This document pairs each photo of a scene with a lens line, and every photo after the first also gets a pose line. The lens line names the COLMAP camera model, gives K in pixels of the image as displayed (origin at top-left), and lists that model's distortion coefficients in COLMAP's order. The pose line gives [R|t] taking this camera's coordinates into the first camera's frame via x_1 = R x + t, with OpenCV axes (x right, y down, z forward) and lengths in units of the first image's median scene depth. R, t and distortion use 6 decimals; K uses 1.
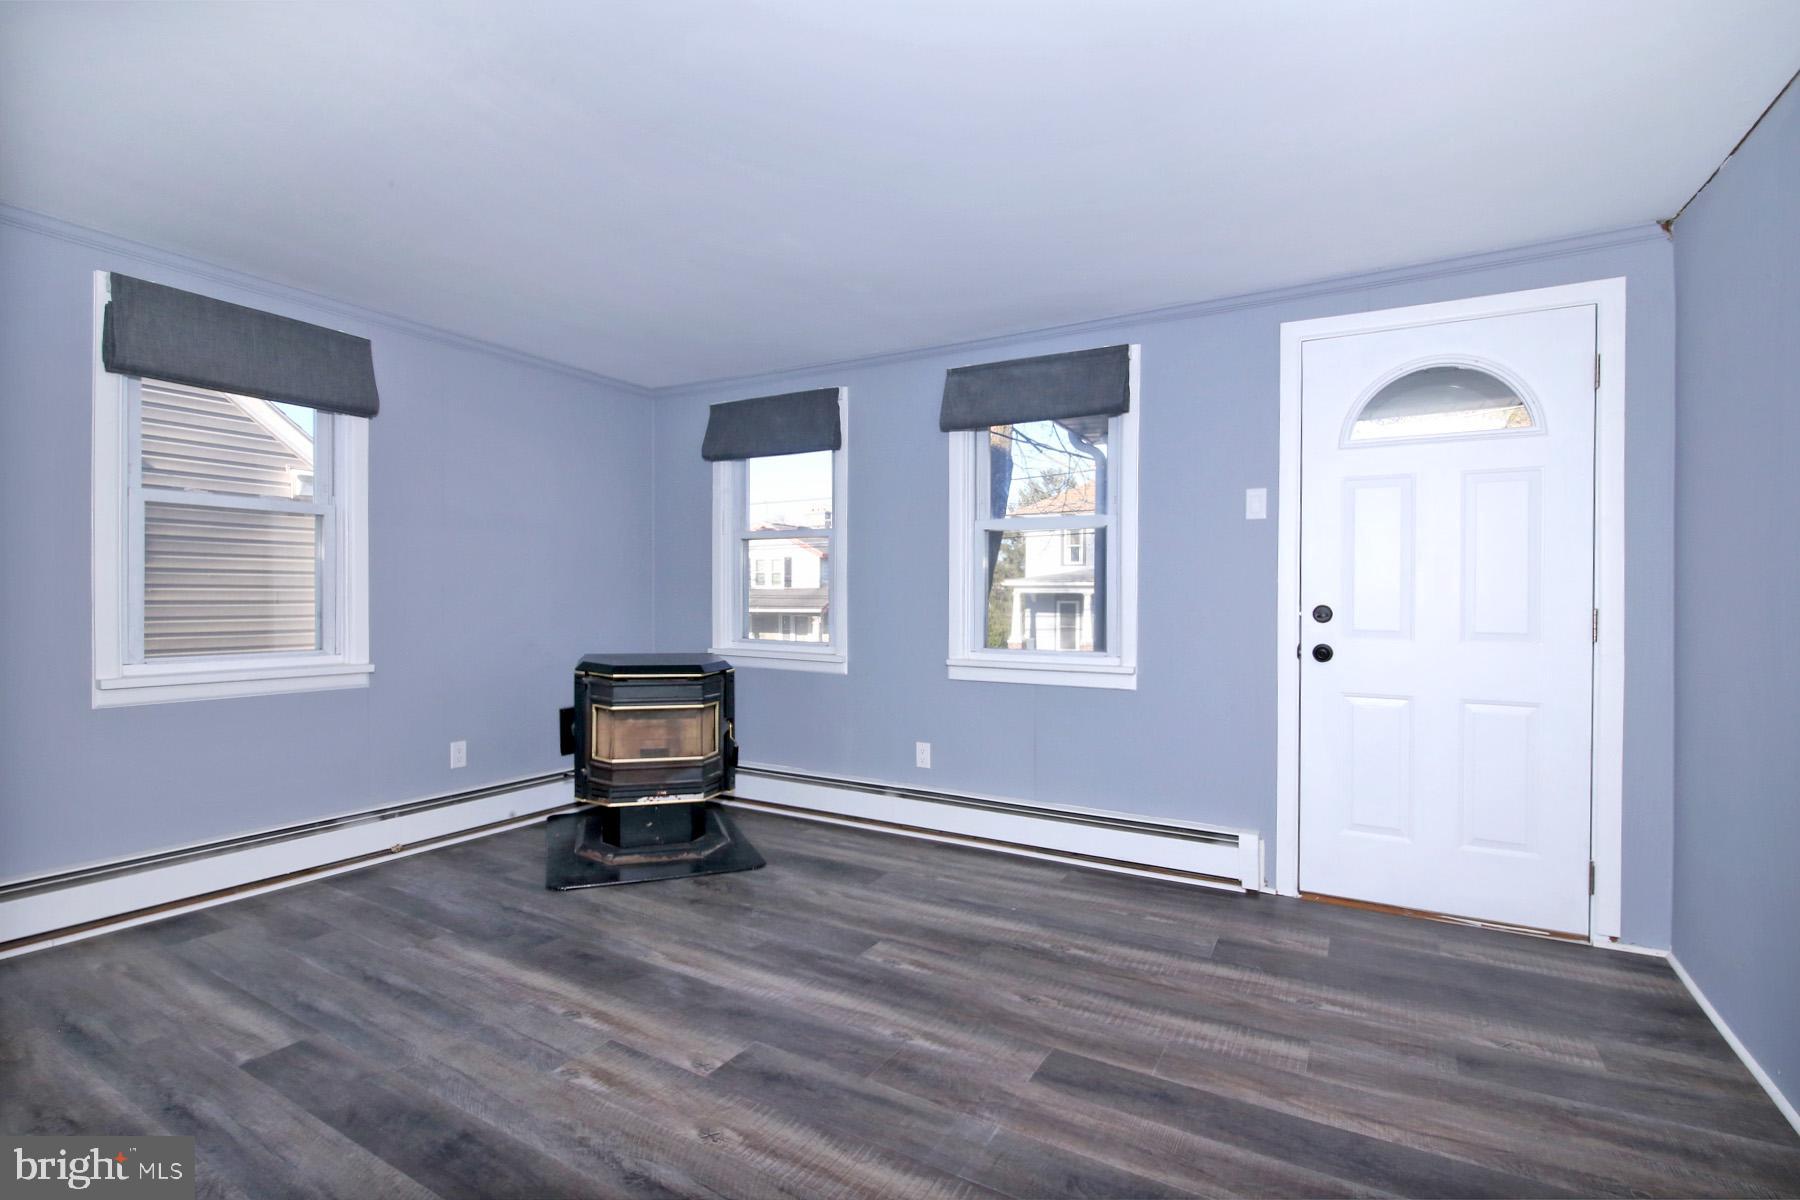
lens RADIAL K [[835.0, 0, 906.3], [0, 835.0, 595.4], [0, 0, 1]] dist [-0.005260, -0.002064]
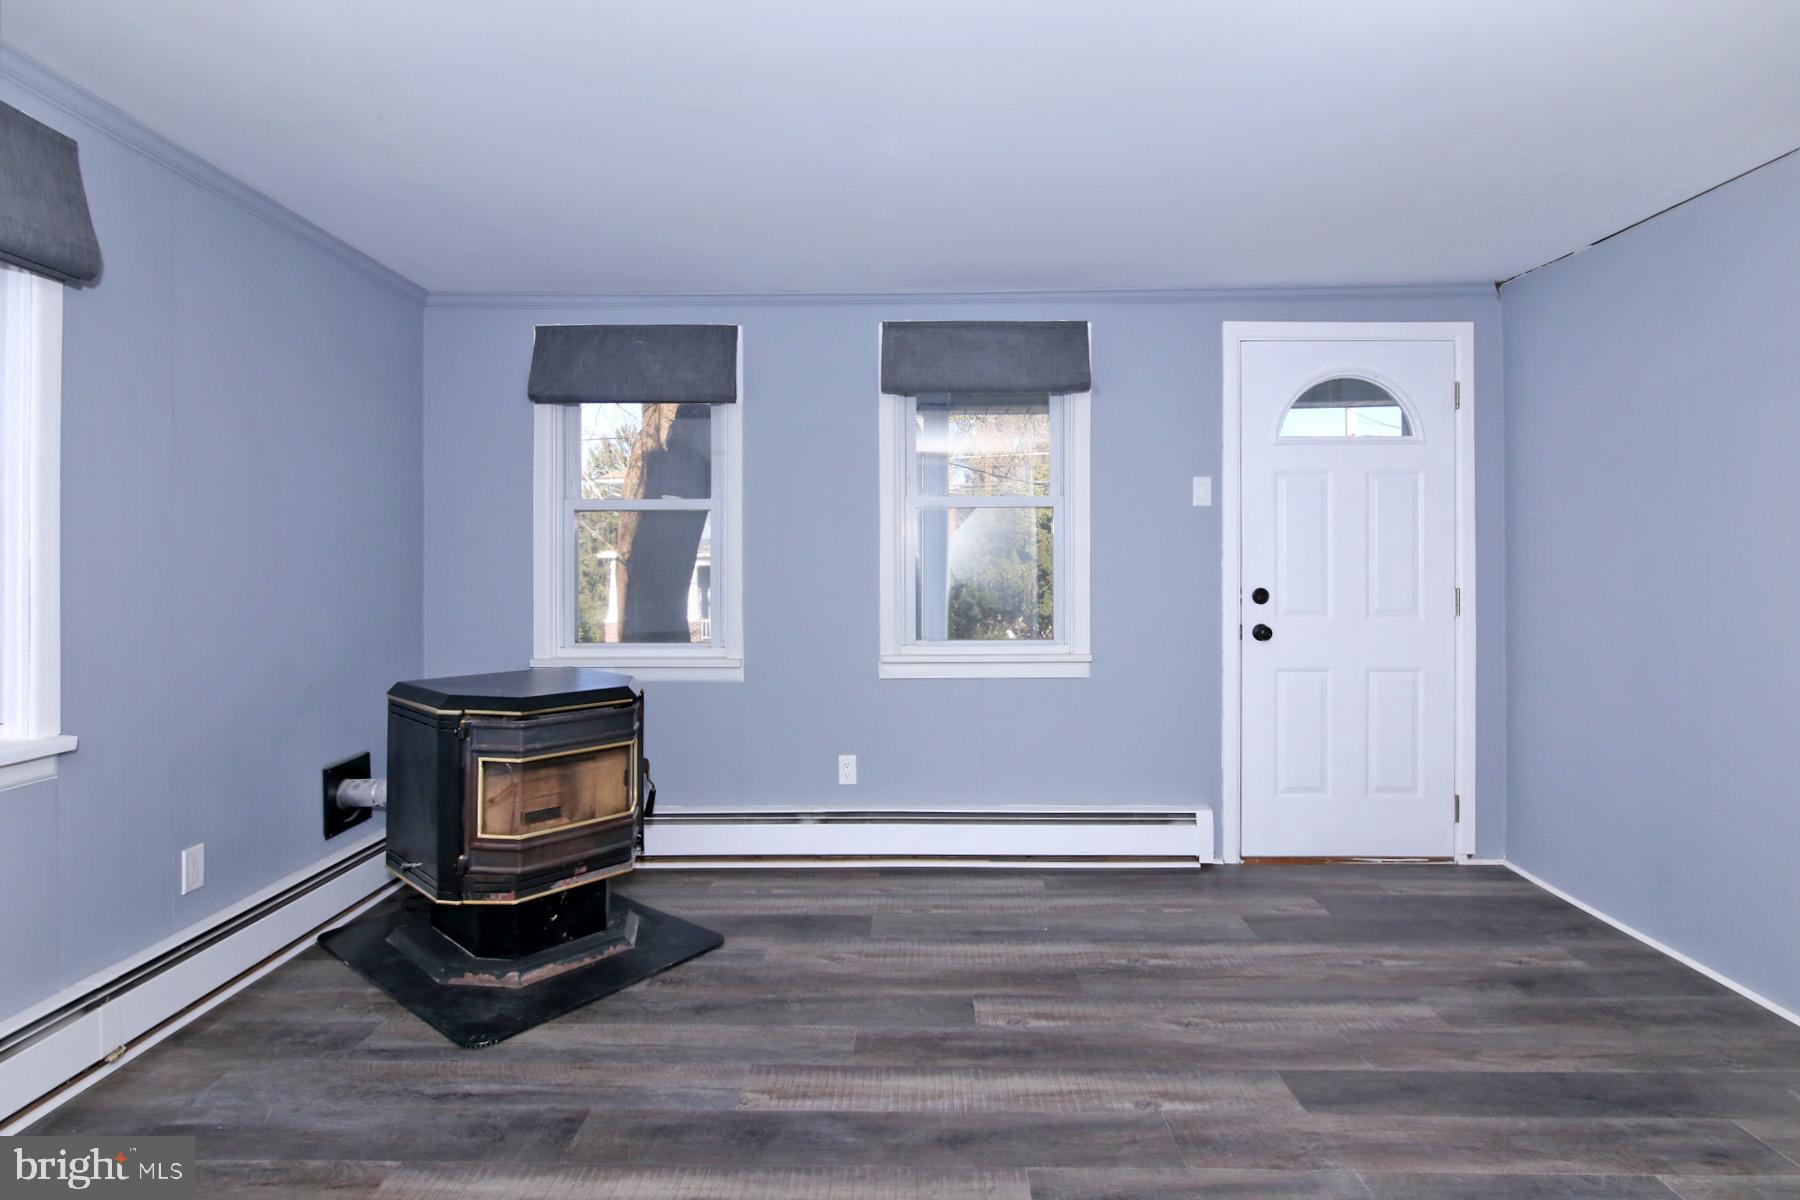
lens RADIAL K [[901.2, 0, 904.8], [0, 901.2, 567.3], [0, 0, 1]] dist [0.014169, 0.001455]
pose [[0.871800, -0.011300, 0.489732, -0.469100], [0.008067, 0.999930, 0.008711, -0.029228], [-0.489796, -0.003644, 0.871829, 0.207077]]
